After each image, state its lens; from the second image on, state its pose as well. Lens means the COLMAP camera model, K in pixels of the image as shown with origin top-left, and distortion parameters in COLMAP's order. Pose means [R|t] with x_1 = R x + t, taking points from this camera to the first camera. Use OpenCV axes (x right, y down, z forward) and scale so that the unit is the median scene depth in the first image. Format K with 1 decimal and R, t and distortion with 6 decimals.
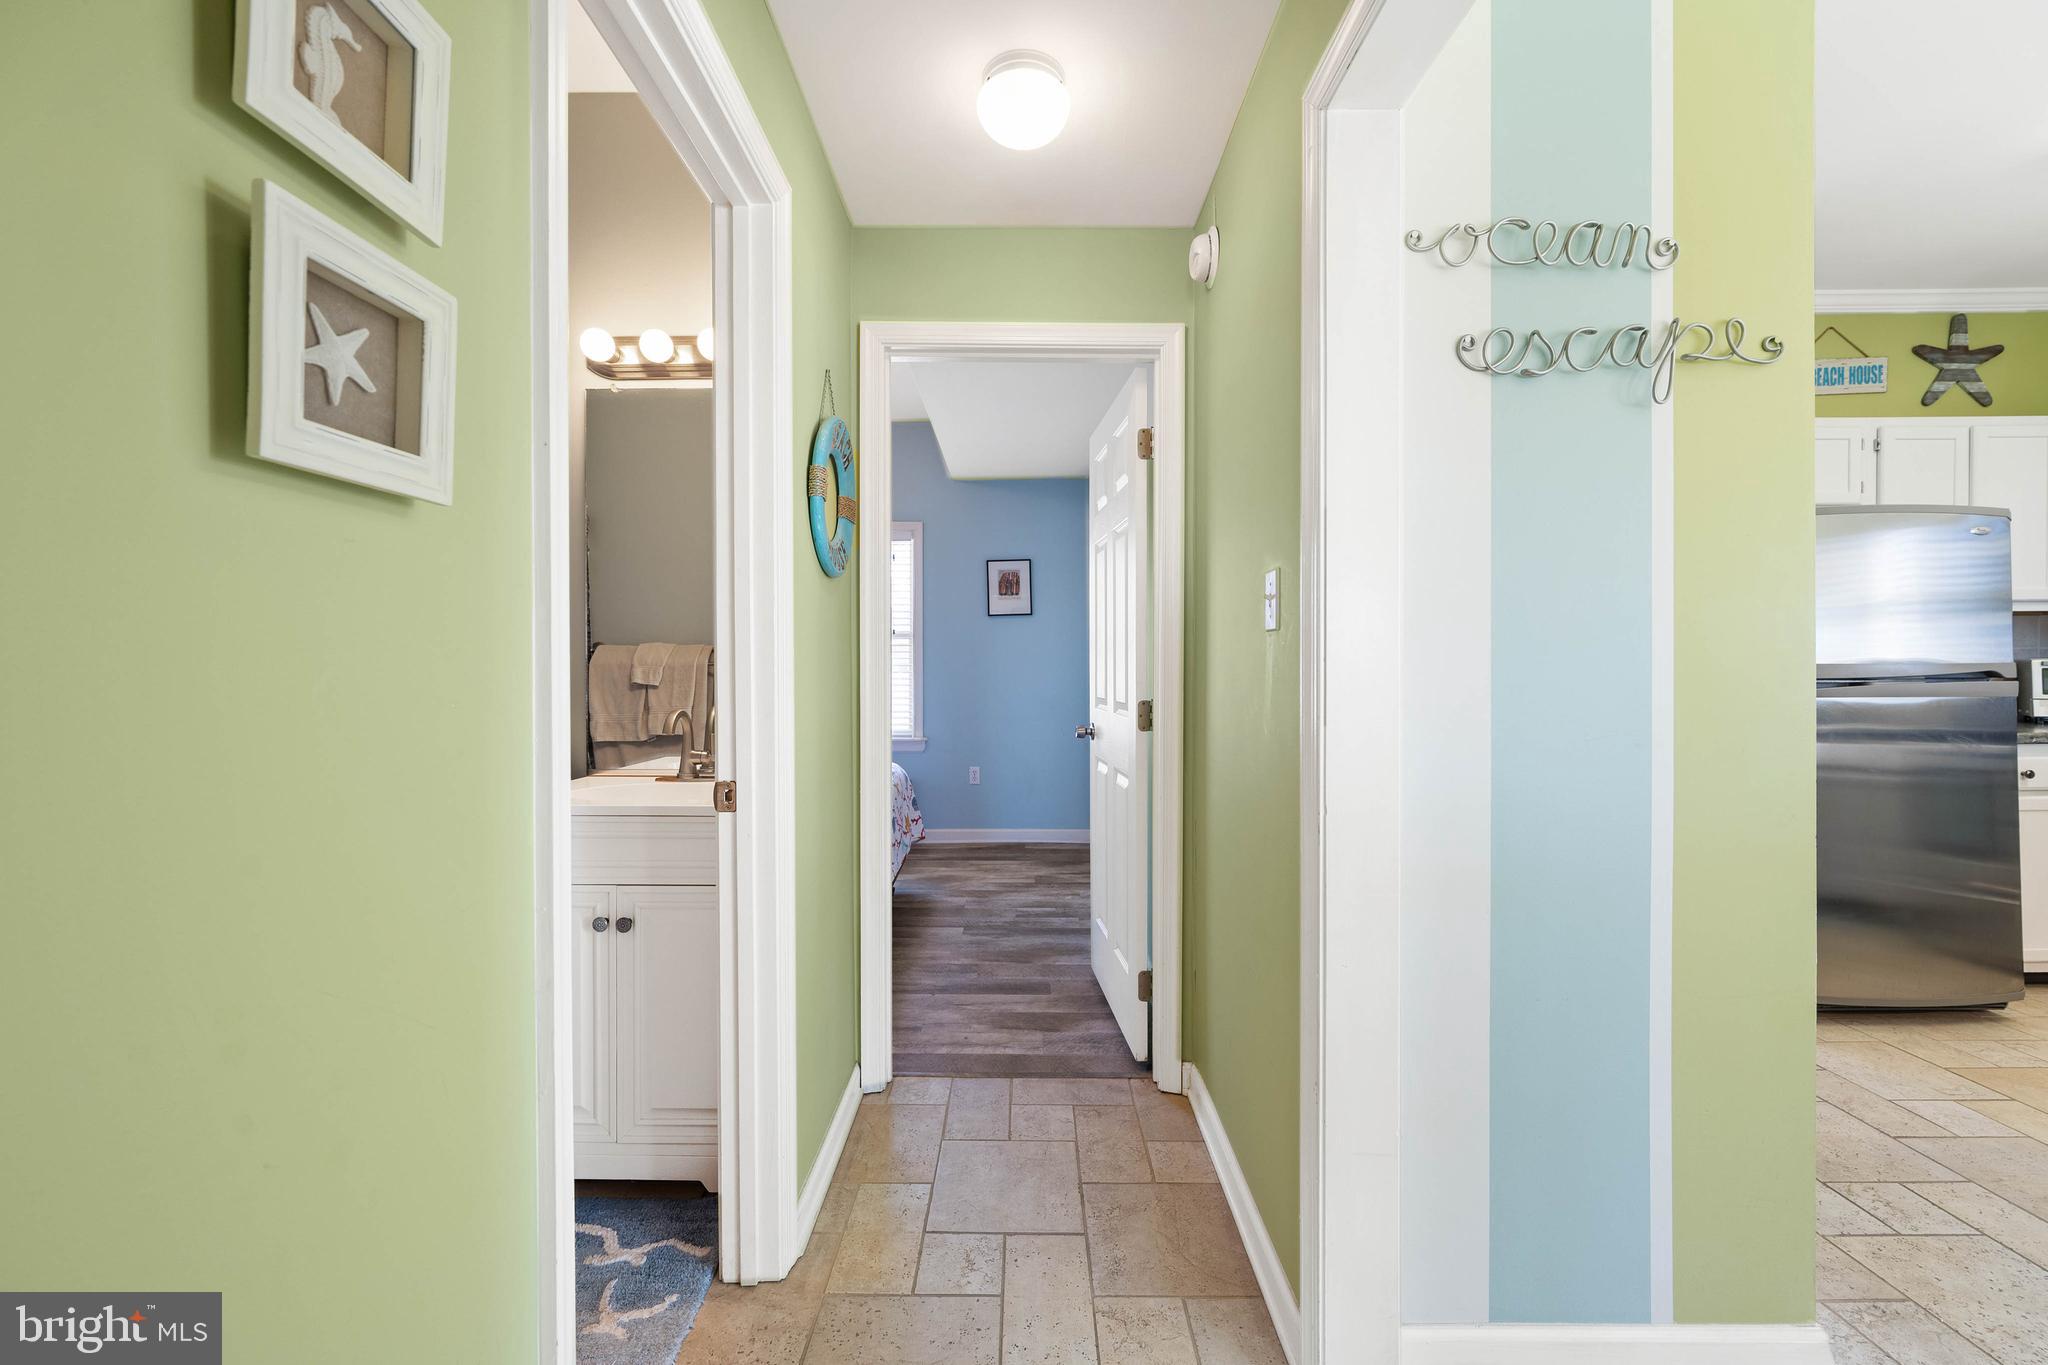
lens RADIAL K [[808.6, 0, 1040.0], [0, 808.6, 667.3], [0, 0, 1]] dist [0.002274, 0.000287]
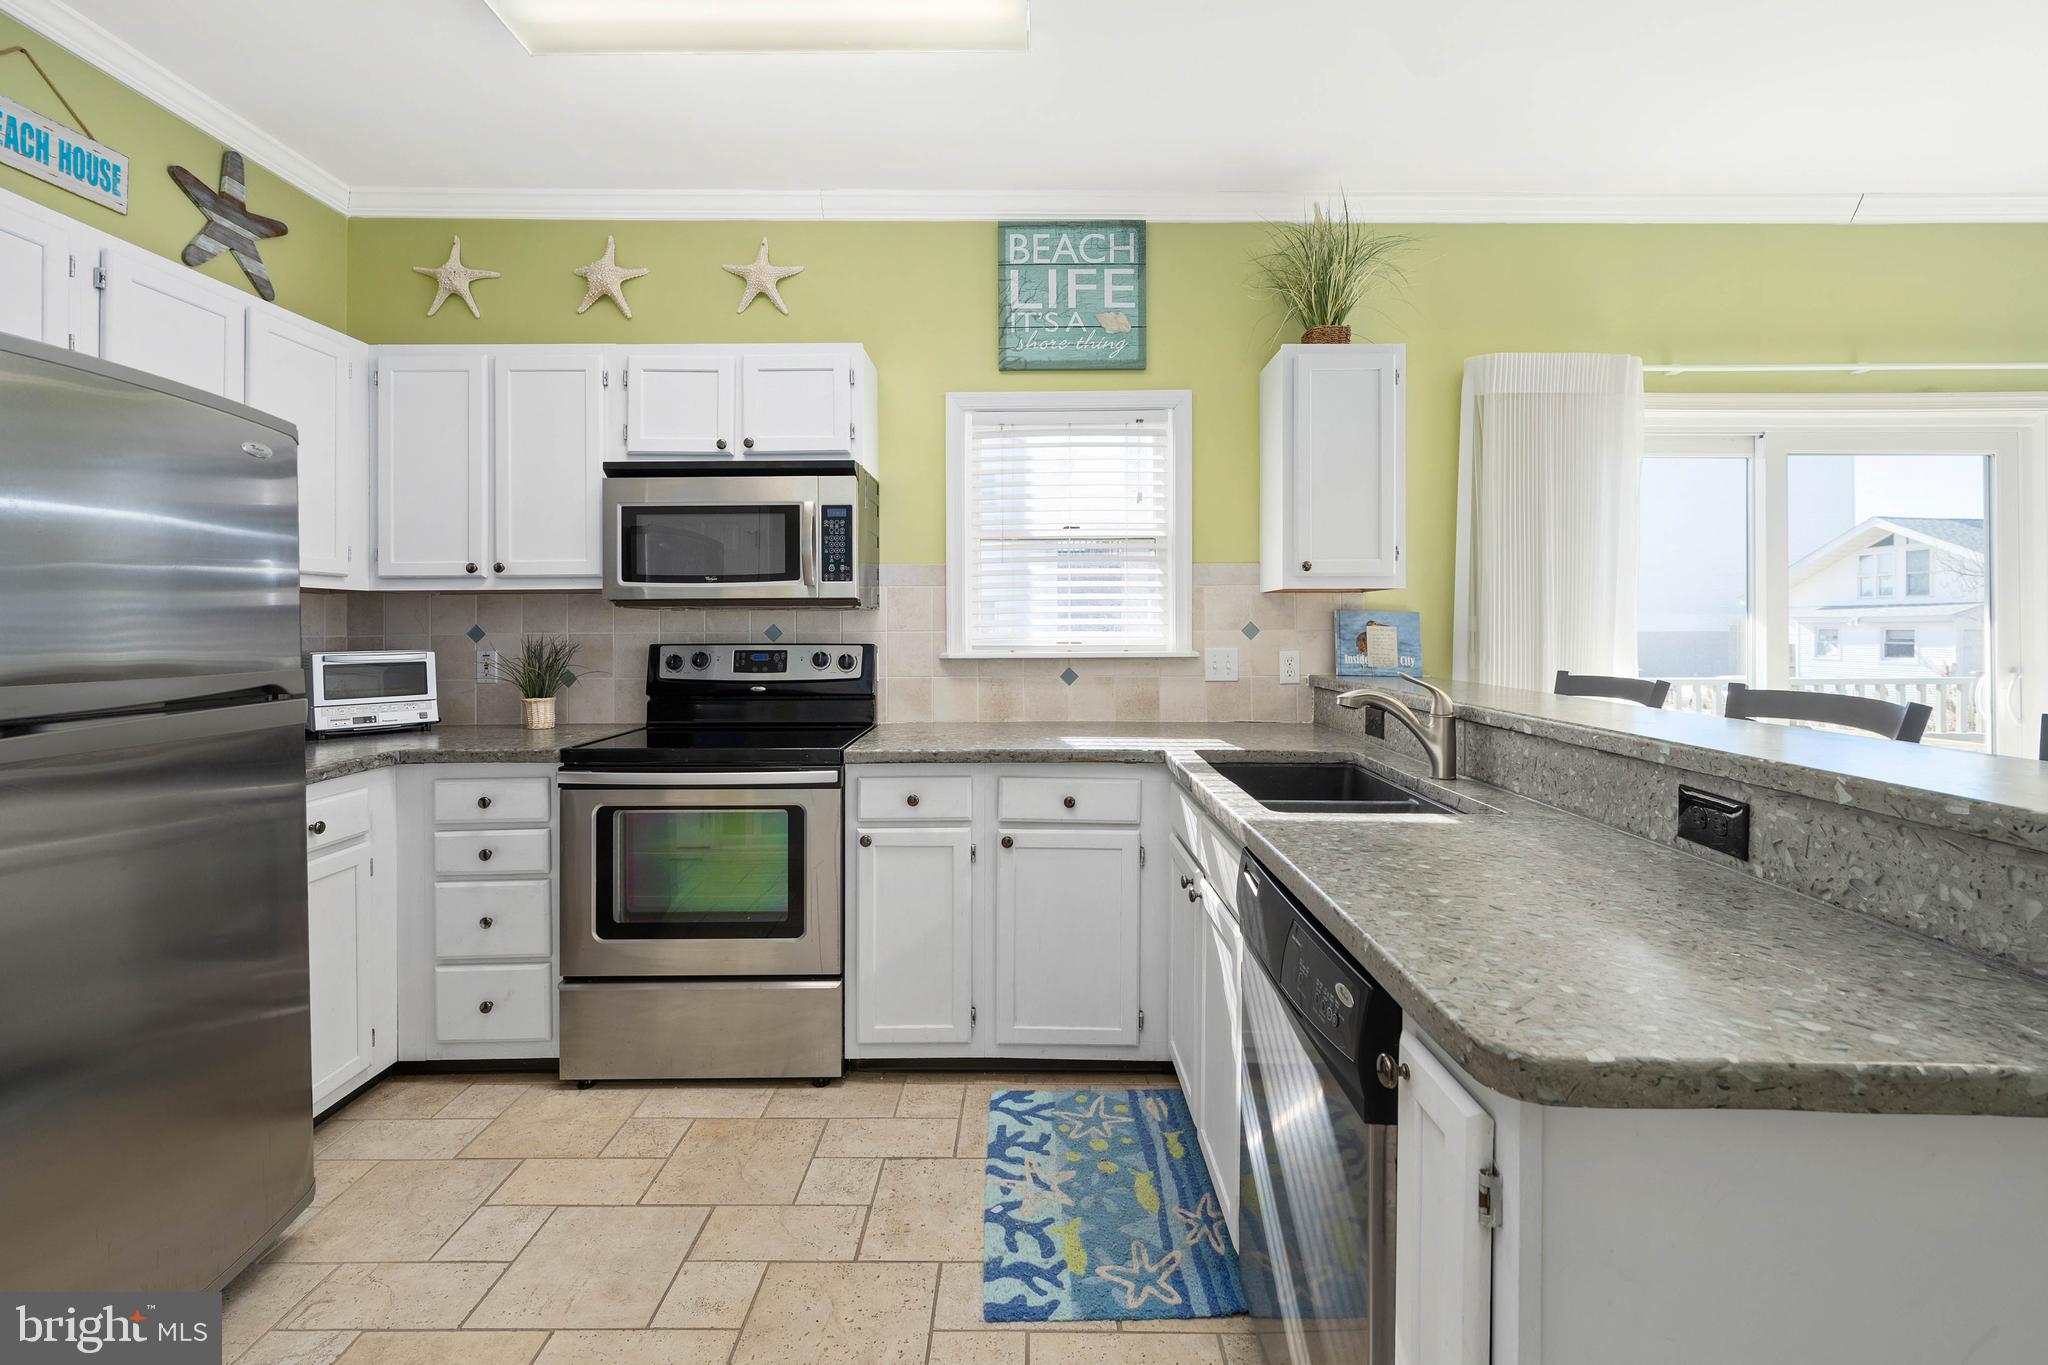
lens RADIAL K [[880.9, 0, 1030.3], [0, 880.9, 625.9], [0, 0, 1]] dist [0.002280, -0.000267]
pose [[-0.001677, 0.006408, 0.999978, 0.385234], [0.004587, 0.999969, -0.006400, -0.024821], [-0.999988, 0.004576, -0.001706, 0.327554]]
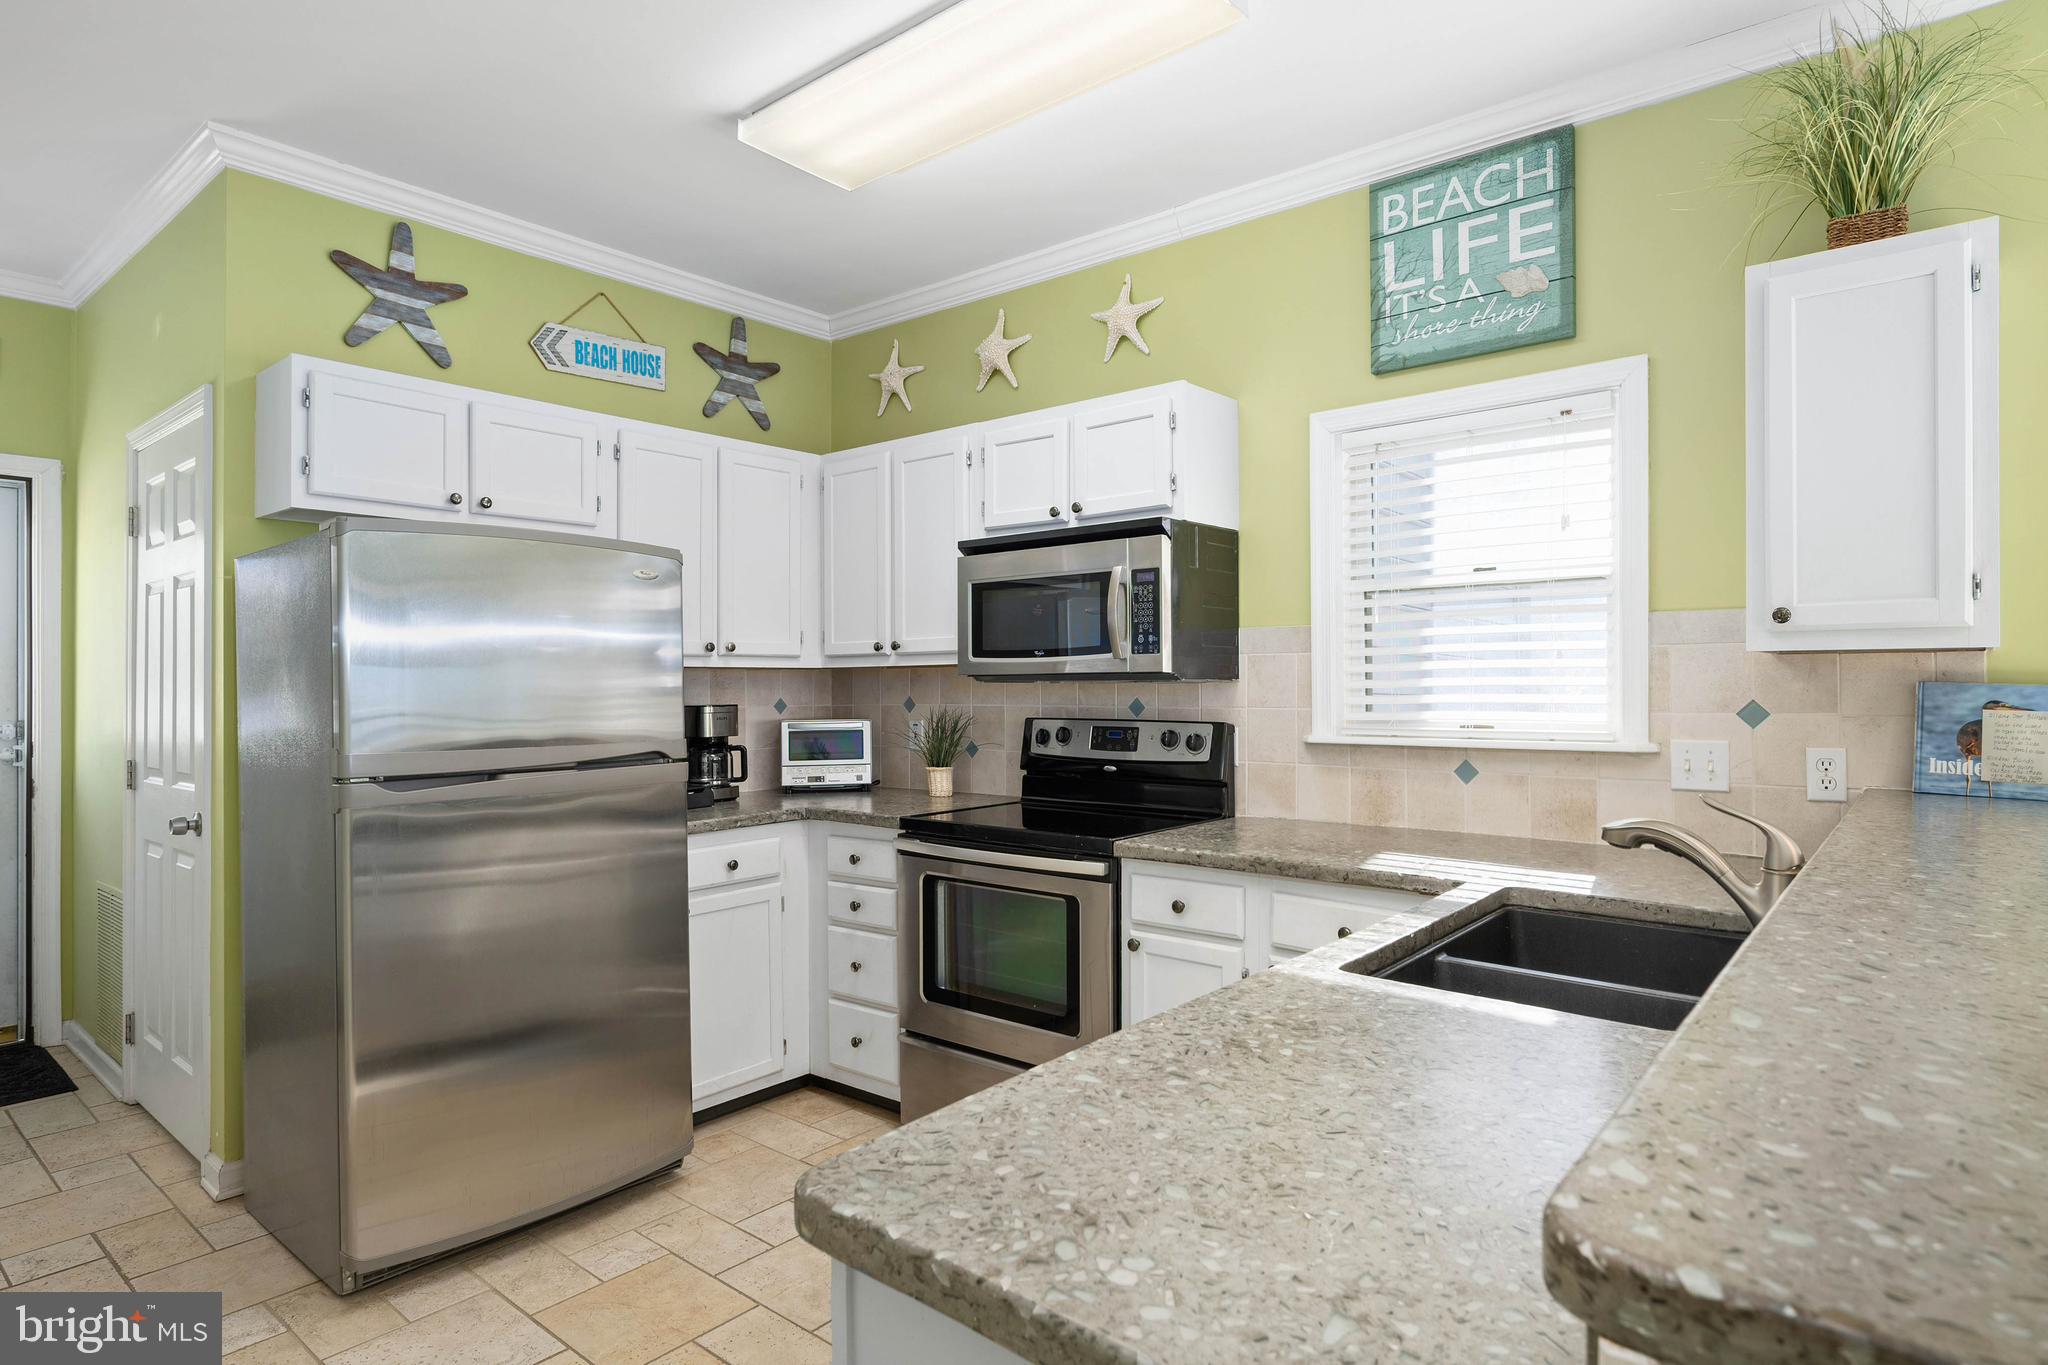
lens RADIAL K [[1118.5, 0, 1023.3], [0, 1118.5, 681.5], [0, 0, 1]] dist [-0.003754, 0.001252]
pose [[0.641199, 0.001450, 0.767374, 0.419752], [0.003958, 0.999979, -0.005197, -0.043093], [-0.767365, 0.006369, 0.641179, 0.014222]]
